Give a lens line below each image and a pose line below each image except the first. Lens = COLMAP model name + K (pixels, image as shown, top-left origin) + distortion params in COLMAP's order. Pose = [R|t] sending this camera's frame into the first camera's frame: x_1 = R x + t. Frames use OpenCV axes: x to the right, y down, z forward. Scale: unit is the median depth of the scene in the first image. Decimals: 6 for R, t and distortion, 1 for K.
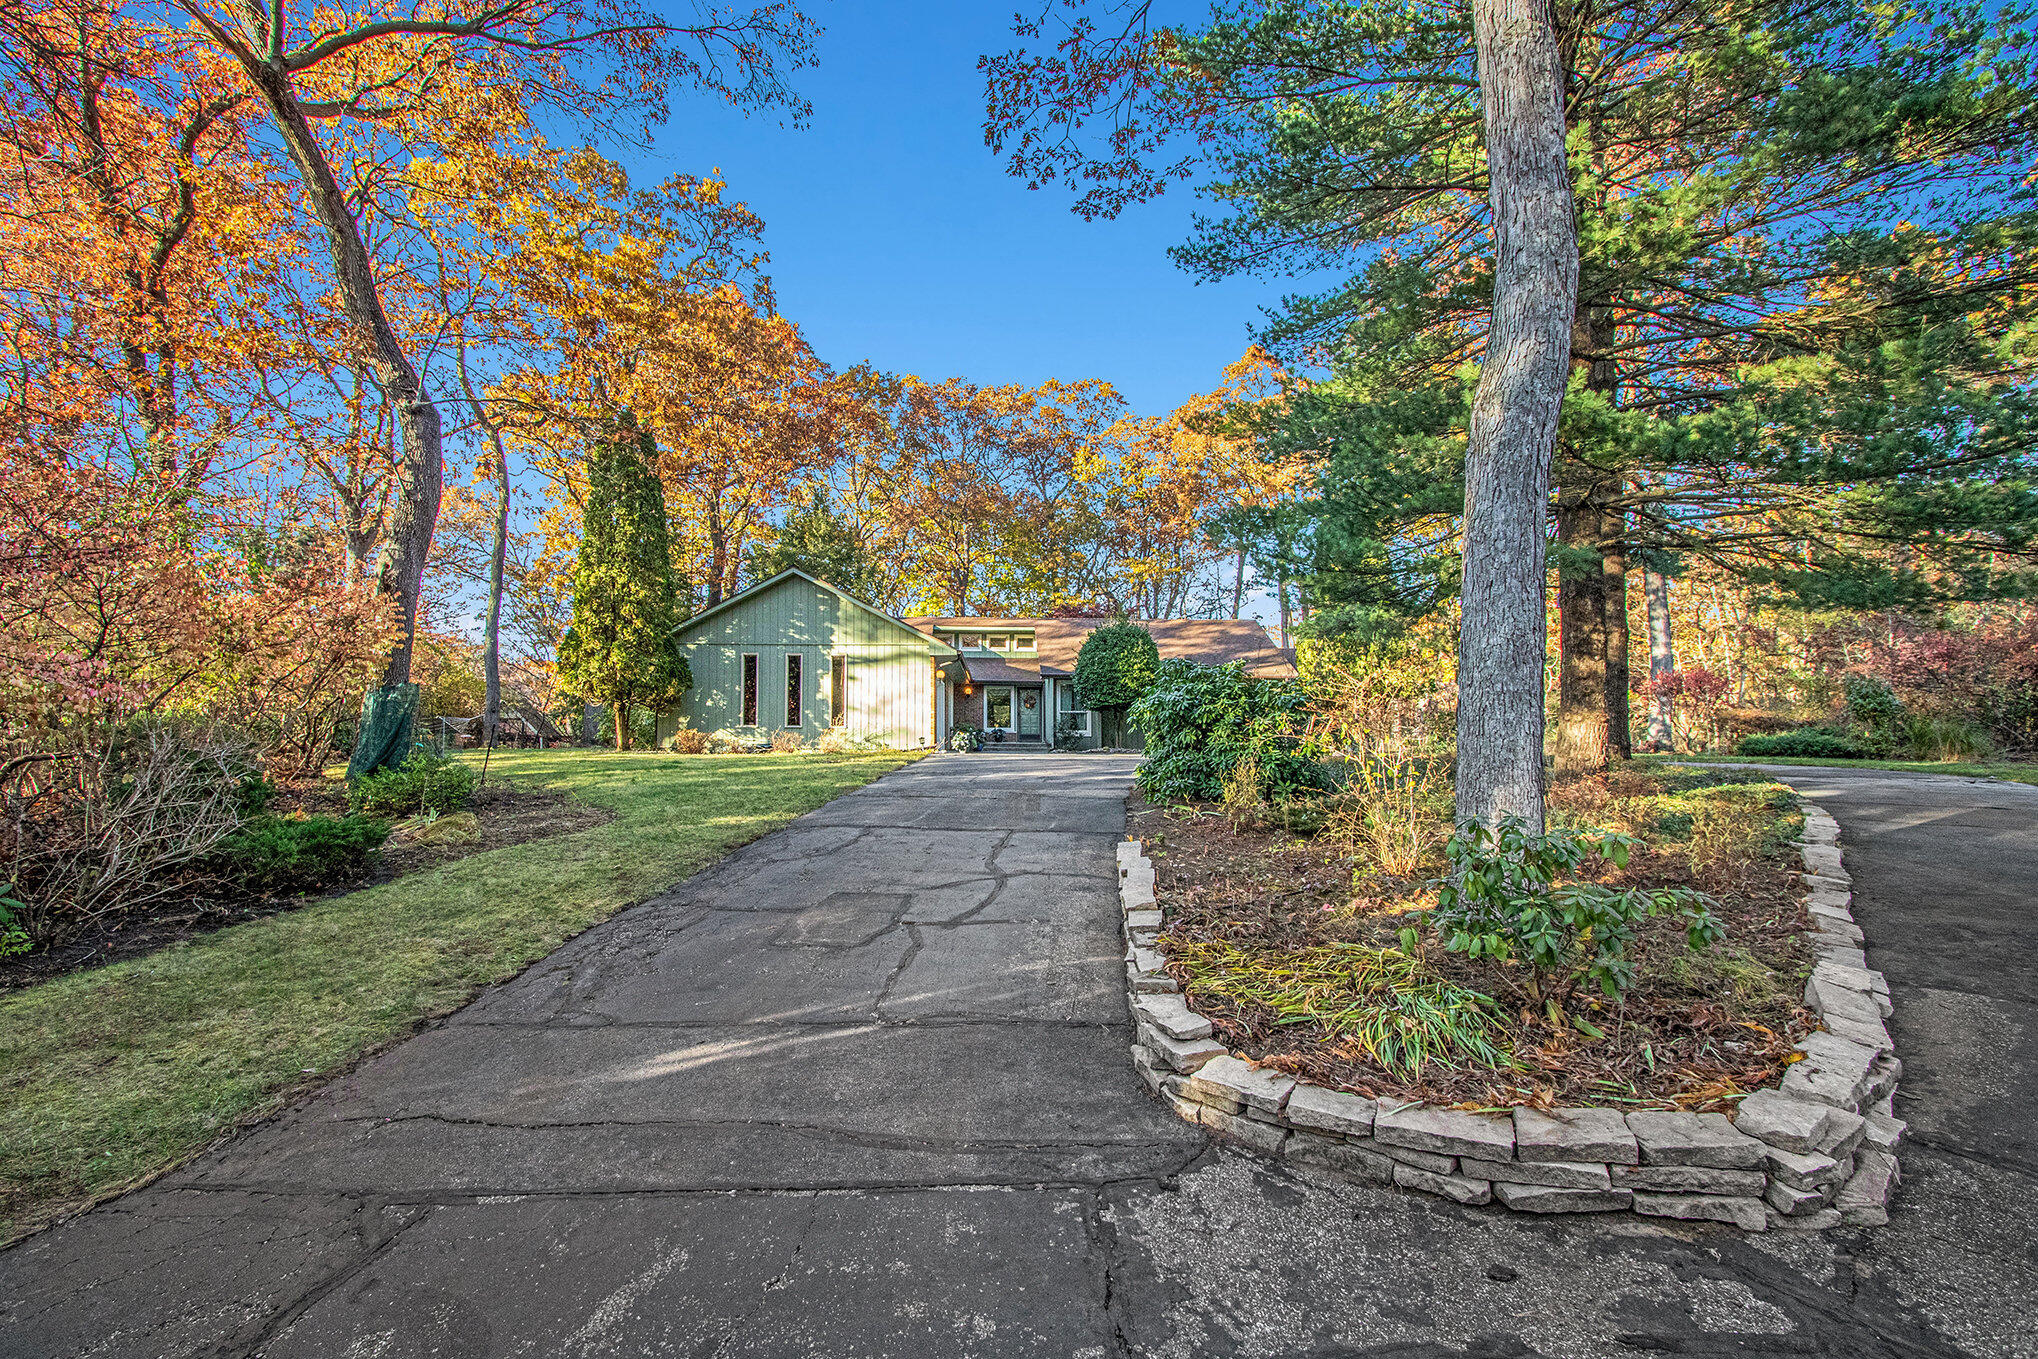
lens RADIAL K [[963.8, 0, 1019.0], [0, 963.8, 679.5], [0, 0, 1]] dist [0.000069, 0.000387]
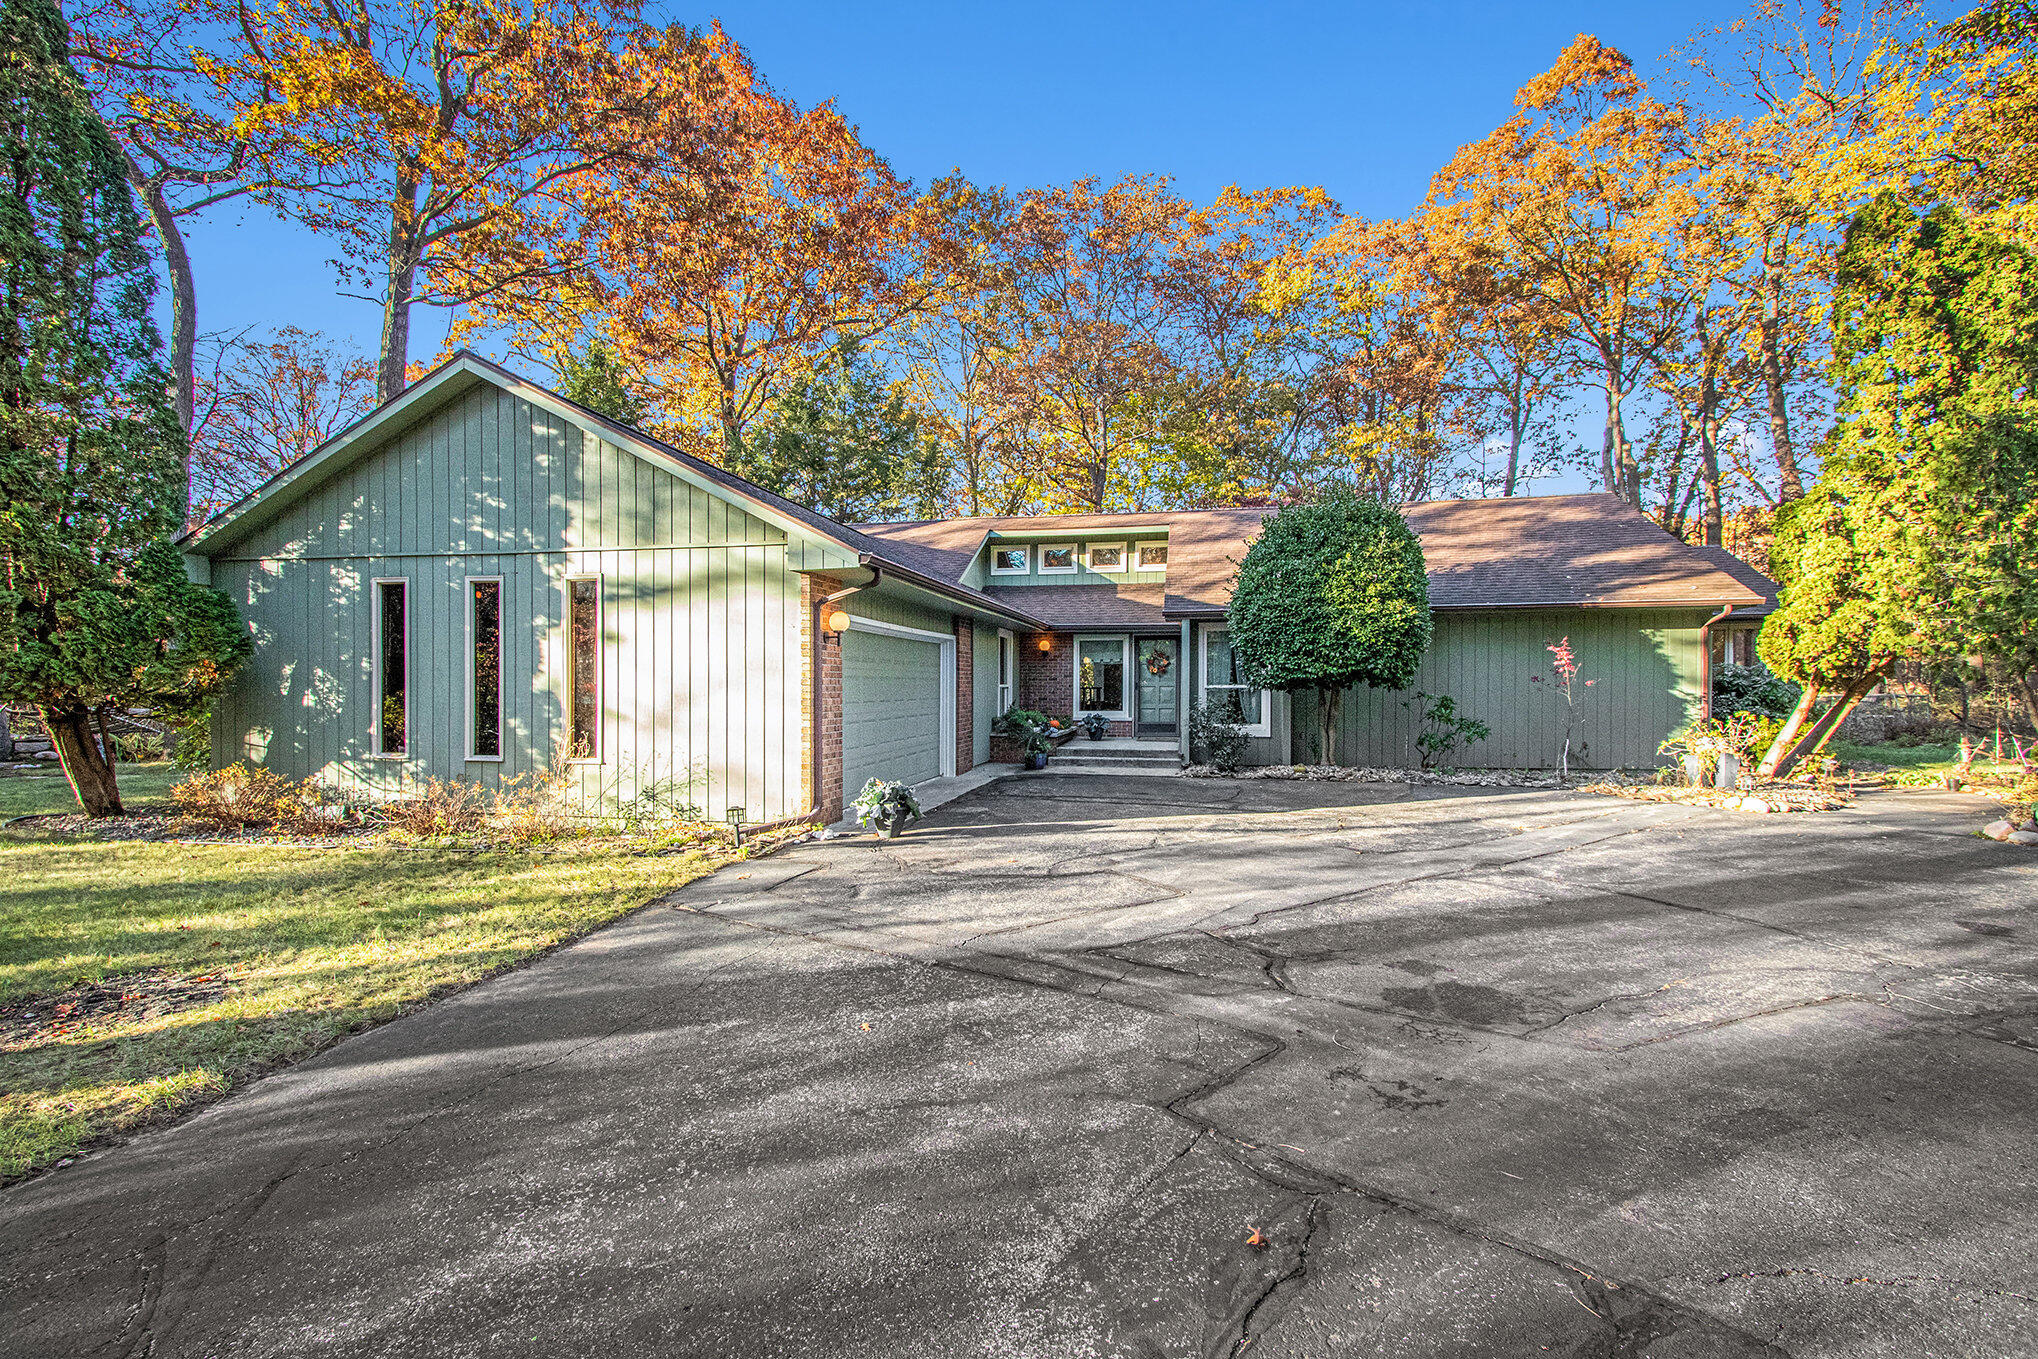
lens RADIAL K [[963.8, 0, 1019.0], [0, 963.8, 679.5], [0, 0, 1]] dist [0.000069, 0.000387]
pose [[0.978013, -0.000002, -0.208546, 0.057930], [0.014312, 0.997643, 0.067108, -0.006815], [0.208054, -0.068617, 0.975707, 0.547309]]
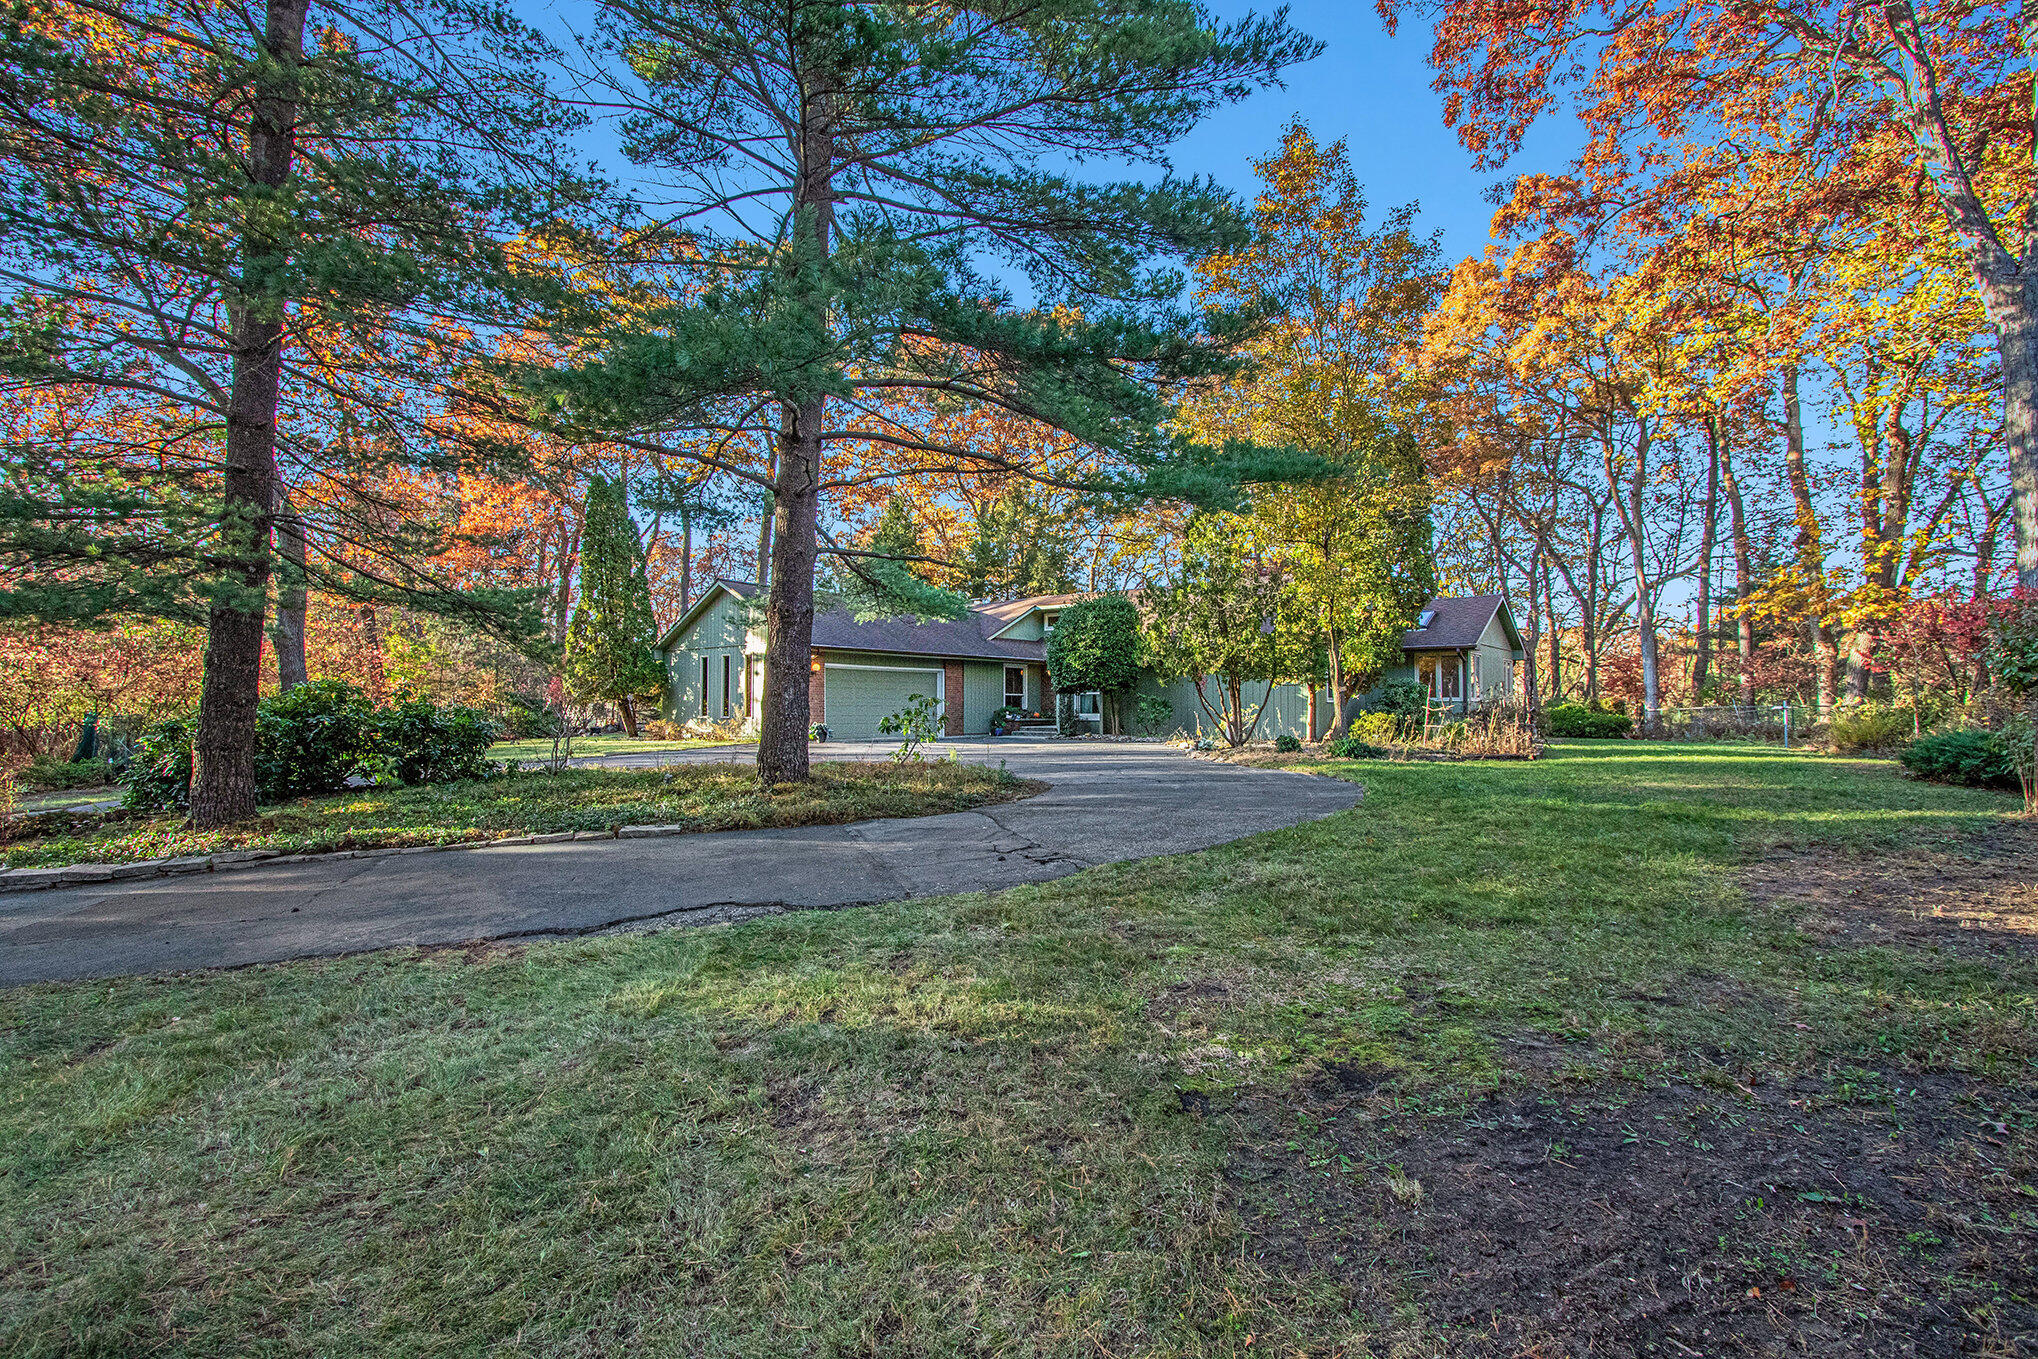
lens RADIAL K [[963.8, 0, 1019.0], [0, 963.8, 679.5], [0, 0, 1]] dist [0.000069, 0.000387]
pose [[0.761528, -0.017133, -0.647906, 0.665549], [0.047164, 0.998465, 0.029032, -0.011952], [0.646414, -0.052666, 0.761167, 0.285216]]
